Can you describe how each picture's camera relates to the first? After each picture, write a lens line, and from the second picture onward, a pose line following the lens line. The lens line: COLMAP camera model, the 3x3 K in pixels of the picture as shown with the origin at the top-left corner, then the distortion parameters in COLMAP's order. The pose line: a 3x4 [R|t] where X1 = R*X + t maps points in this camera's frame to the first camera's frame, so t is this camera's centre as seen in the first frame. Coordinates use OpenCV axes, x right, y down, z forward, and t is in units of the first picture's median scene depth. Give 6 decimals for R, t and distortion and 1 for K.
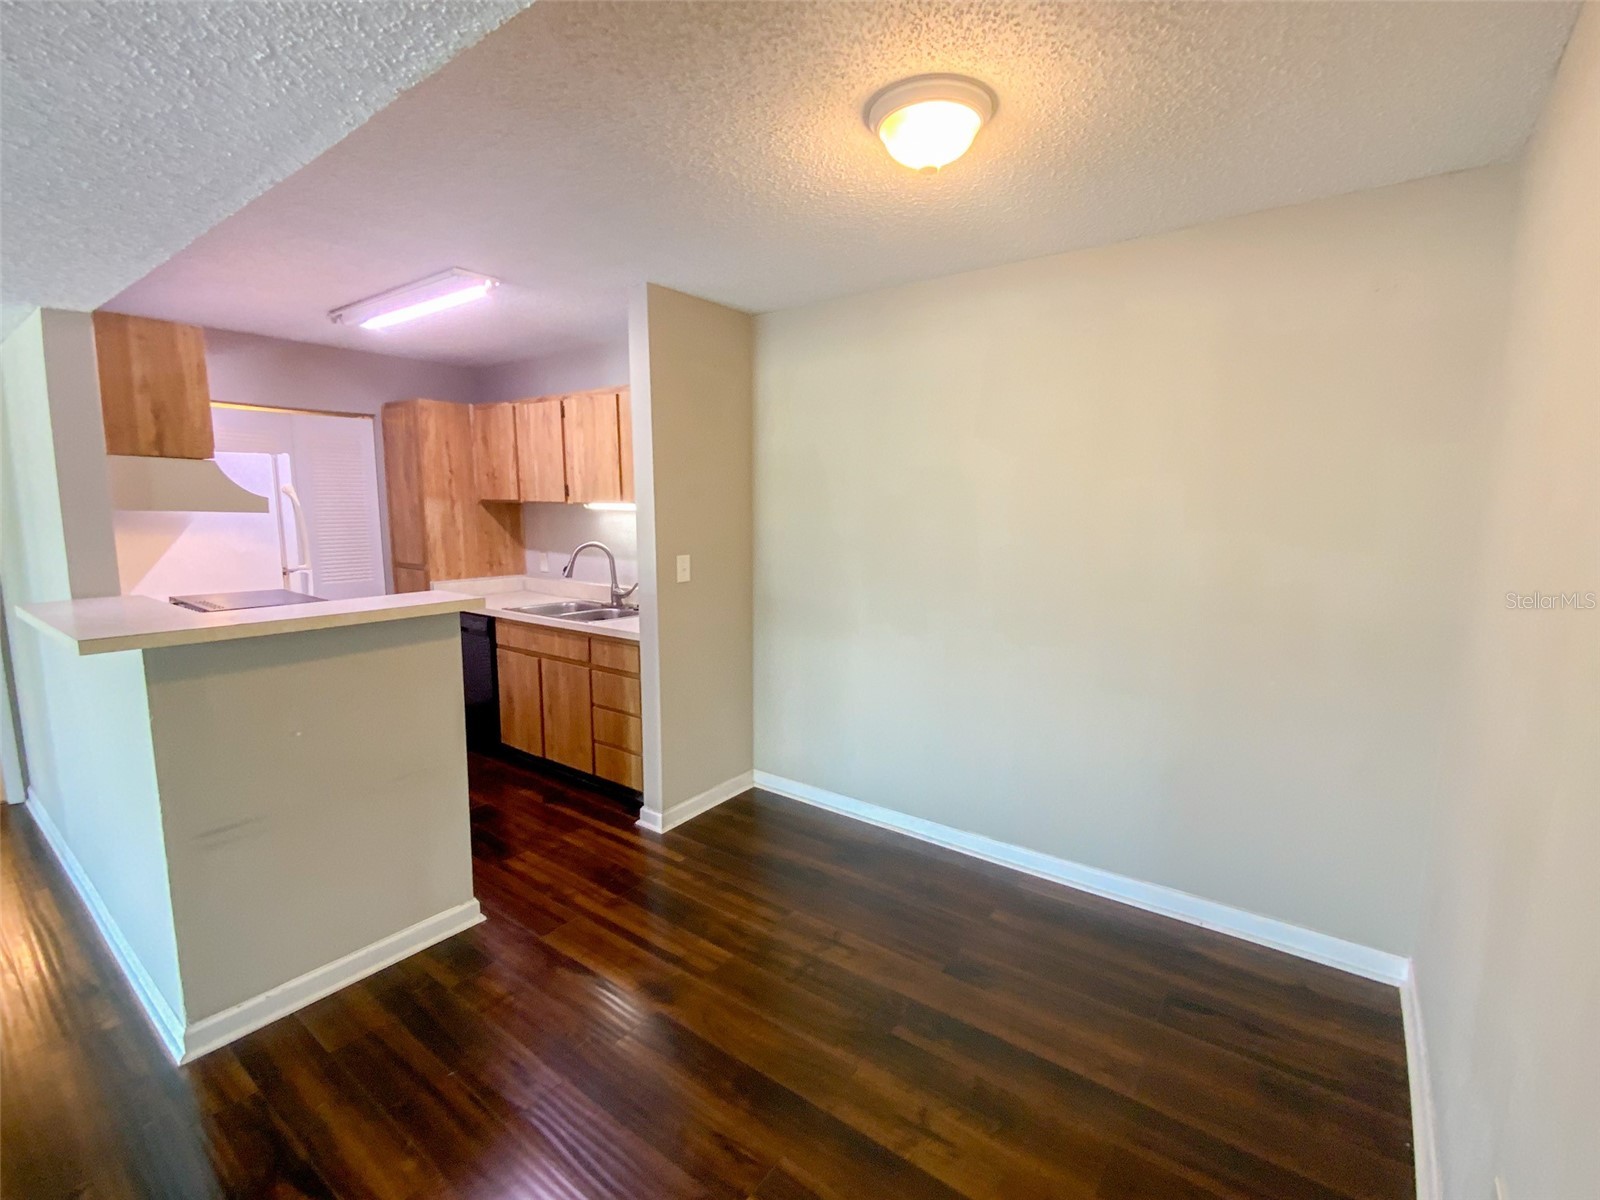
lens RADIAL K [[726.3, 0, 790.6], [0, 726.3, 602.1], [0, 0, 1]] dist [0.013595, -0.000074]
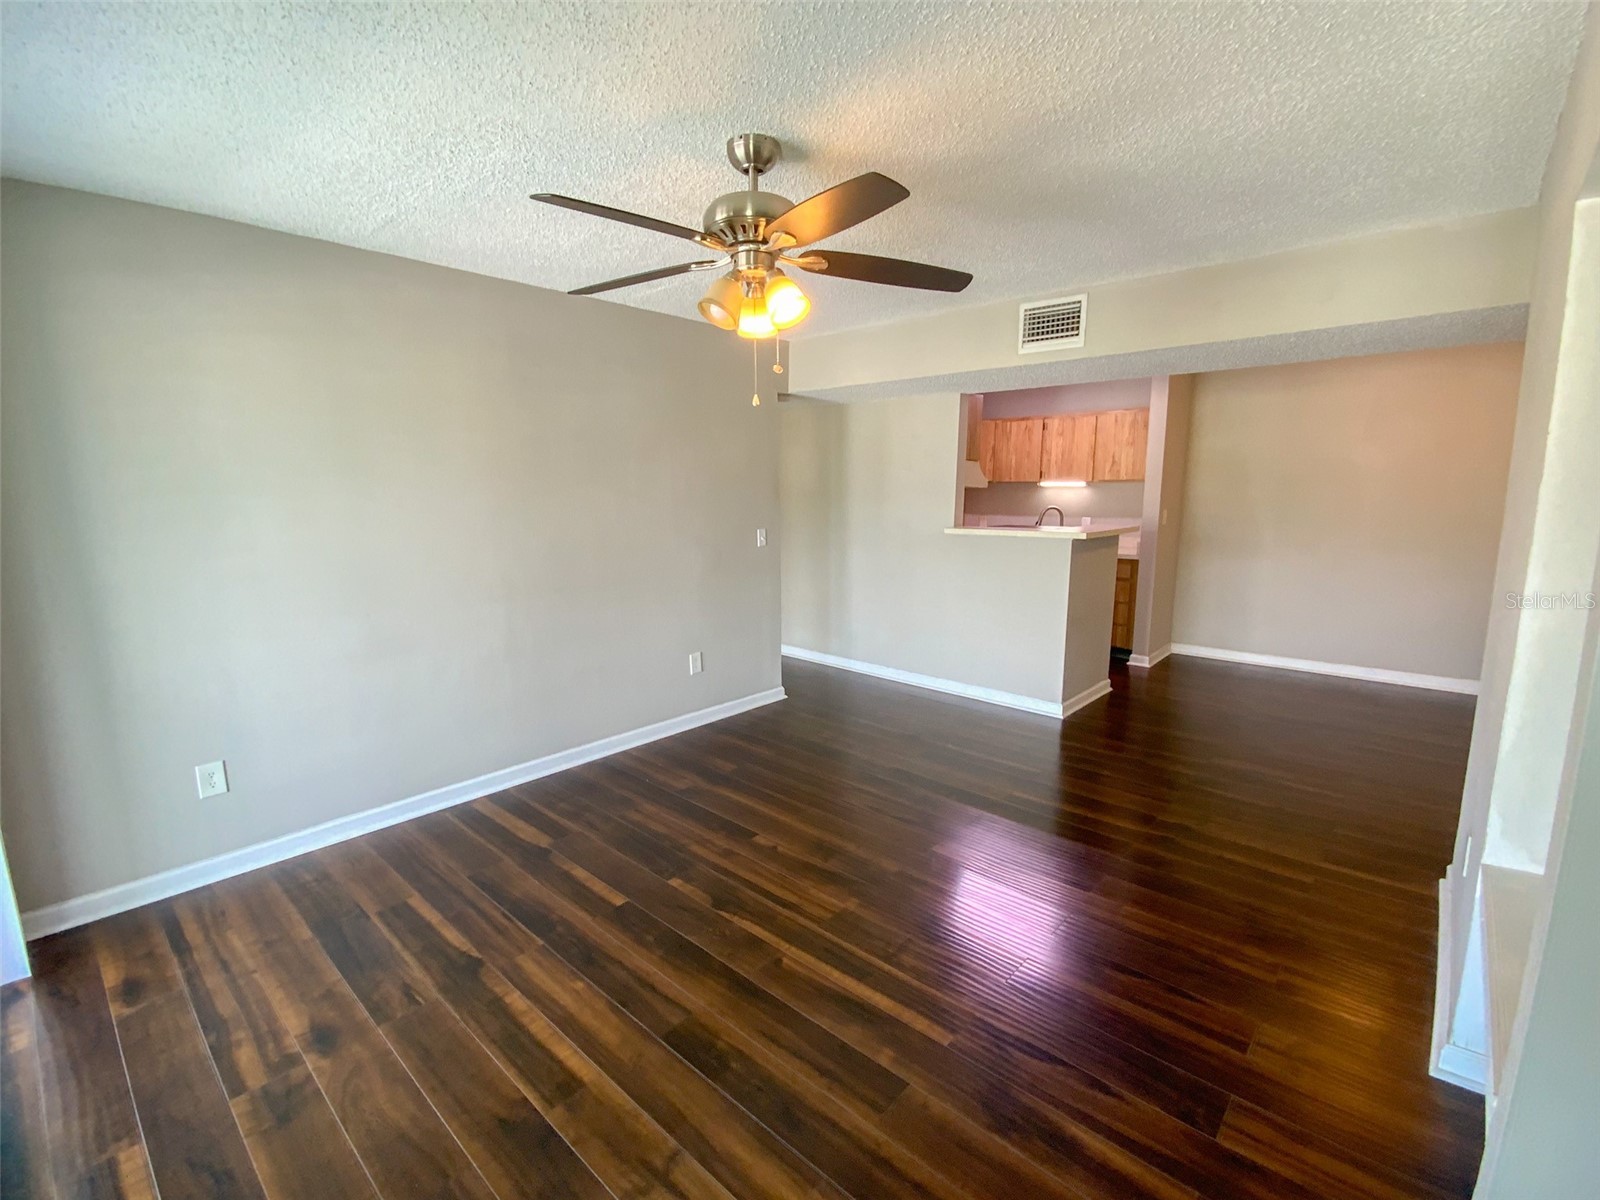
lens RADIAL K [[706.5, 0, 794.6], [0, 706.5, 608.0], [0, 0, 1]] dist [0.014479, -0.013493]
pose [[0.995837, 0.005945, -0.090957, -0.692569], [-0.002695, 0.999355, 0.035816, 0.088714], [0.091111, -0.035421, 0.995211, -0.627681]]
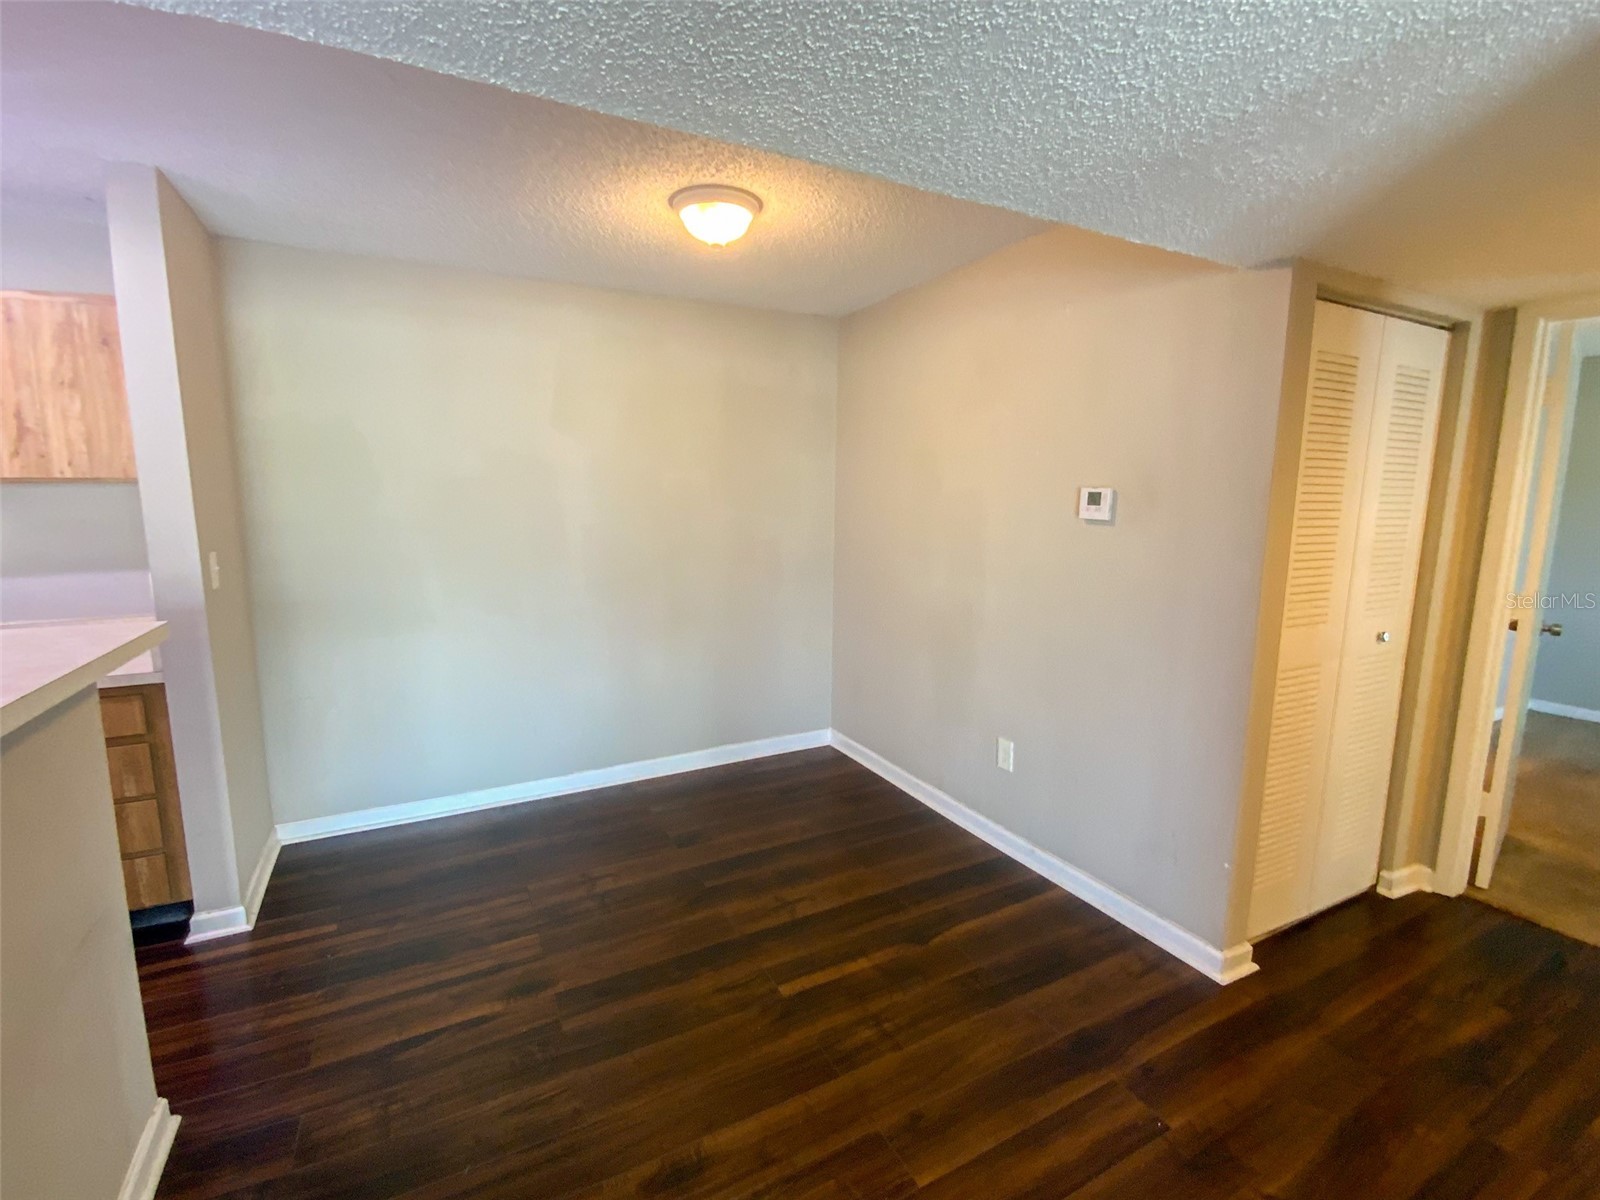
lens RADIAL K [[706.5, 0, 794.6], [0, 706.5, 608.0], [0, 0, 1]] dist [0.014479, -0.013493]
pose [[0.433884, -0.137873, 0.890357, -0.419625], [0.117300, 0.988455, 0.095902, -0.007790], [-0.893300, 0.062829, 0.445047, 0.123376]]
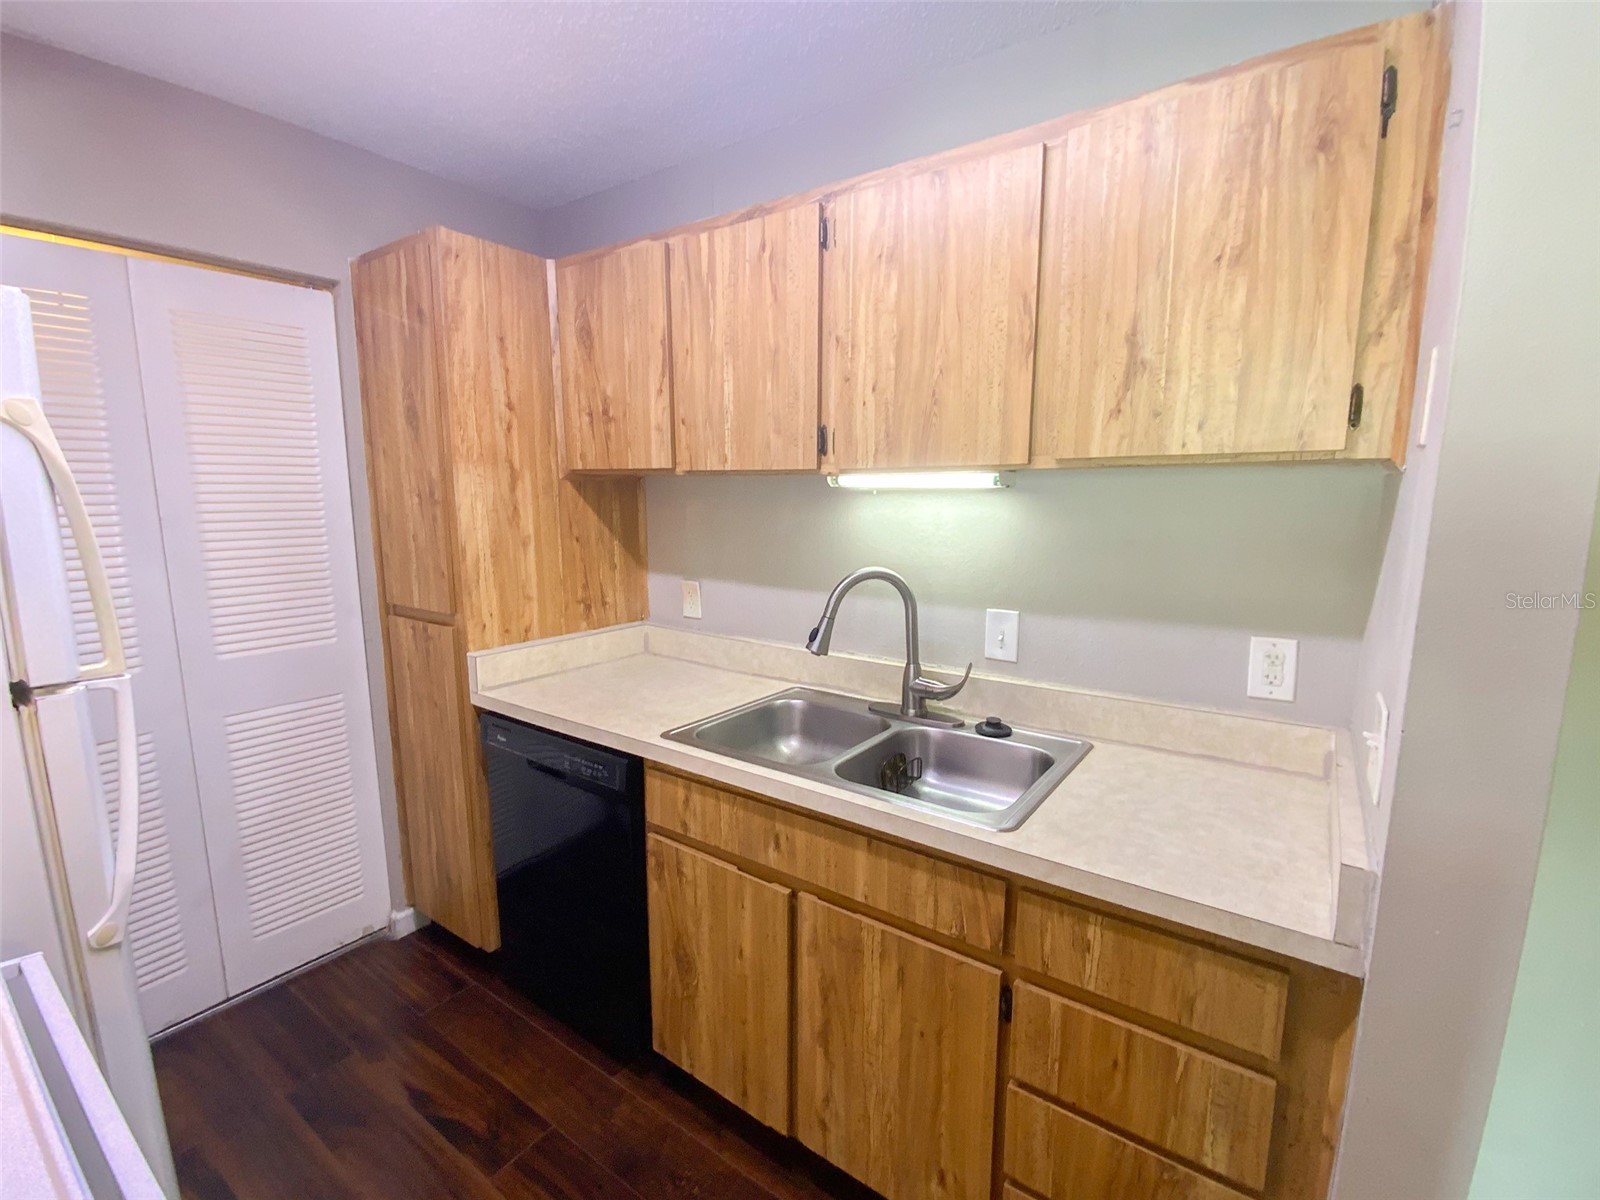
lens RADIAL K [[712.2, 0, 800.0], [0, 712.2, 600.0], [0, 0, 1]] dist [-0.002554, -0.000619]
pose [[0.999334, -0.006771, 0.035844, -0.324924], [0.006219, 0.999861, 0.015492, -0.069845], [-0.035944, -0.015259, 0.999237, 0.591679]]
